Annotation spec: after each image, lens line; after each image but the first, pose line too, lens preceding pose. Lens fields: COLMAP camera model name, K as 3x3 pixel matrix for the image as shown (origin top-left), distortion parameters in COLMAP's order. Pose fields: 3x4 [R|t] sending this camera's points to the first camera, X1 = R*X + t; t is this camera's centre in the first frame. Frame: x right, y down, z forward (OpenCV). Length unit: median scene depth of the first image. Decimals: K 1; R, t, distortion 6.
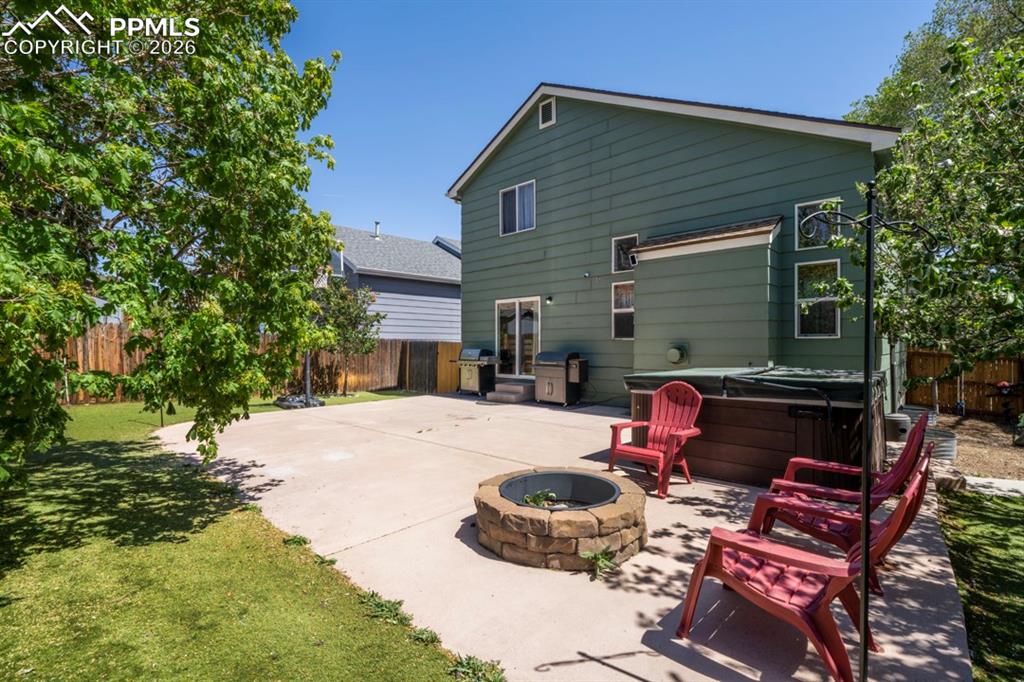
lens RADIAL K [[468.0, 0, 510.0], [0, 468.0, 343.0], [0, 0, 1]] dist [0.000762, 0.000002]
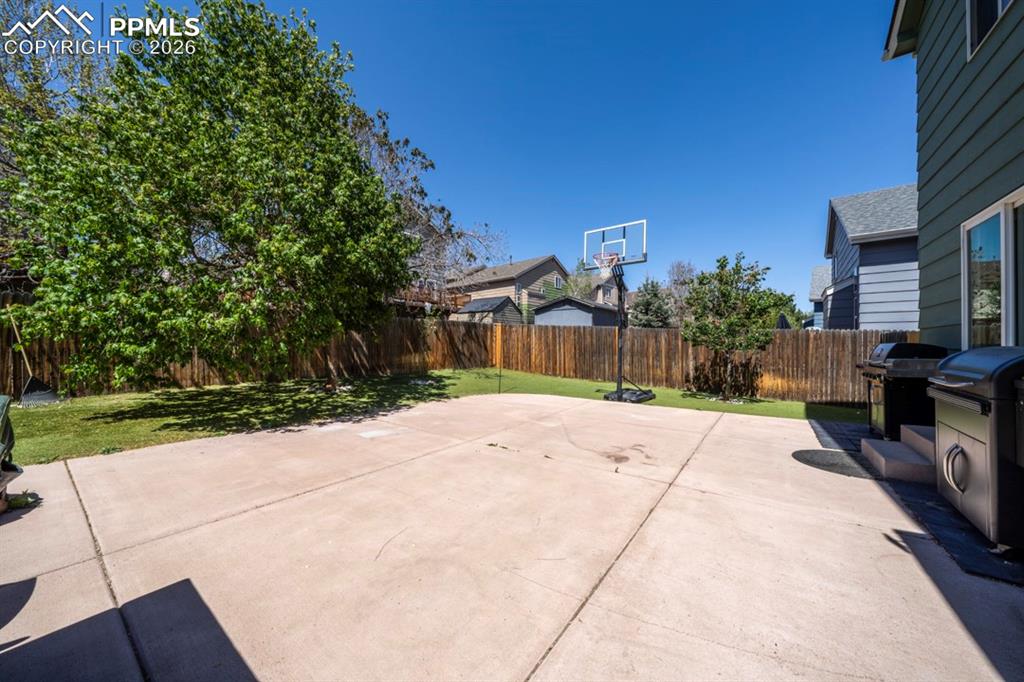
lens RADIAL K [[347.5, 0, 509.7], [0, 347.5, 343.8], [0, 0, 1]] dist [-0.003344, -0.000129]
pose [[0.134243, -0.001599, -0.990947, 0.261528], [-0.000604, 0.999998, -0.001695, 0.017228], [0.990948, 0.000826, 0.134242, 0.633851]]
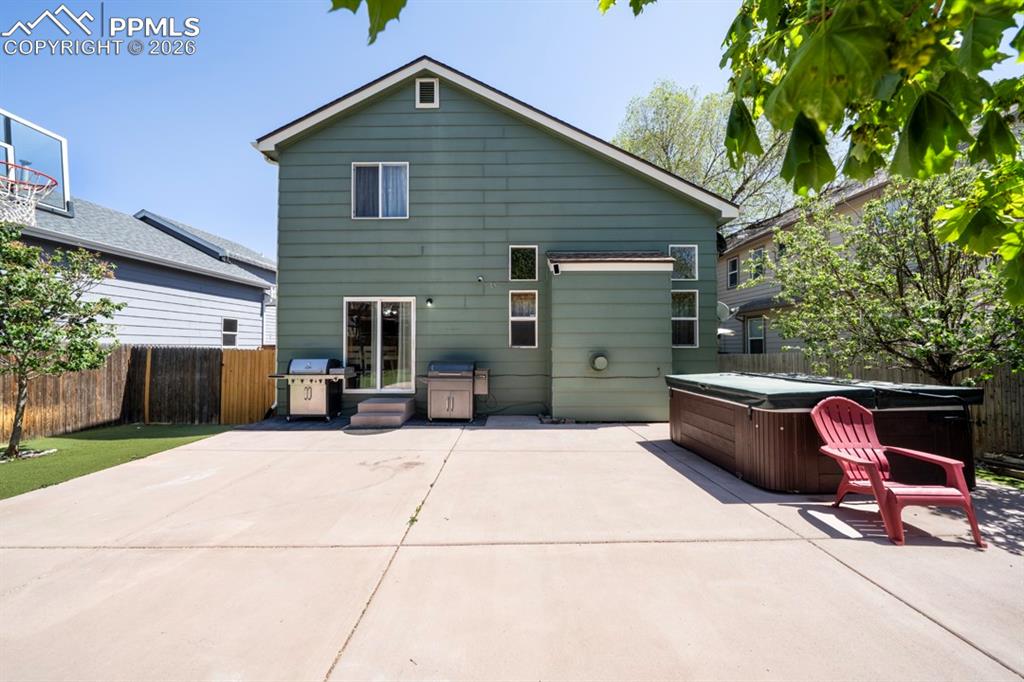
lens RADIAL K [[347.5, 0, 508.1], [0, 347.5, 341.7], [0, 0, 1]] dist [-0.003344, -0.000129]
pose [[0.726189, 0.011414, 0.687401, -0.256406], [-0.001357, 0.999884, -0.015169, -0.007128], [-0.687494, 0.010083, 0.726120, 0.416193]]
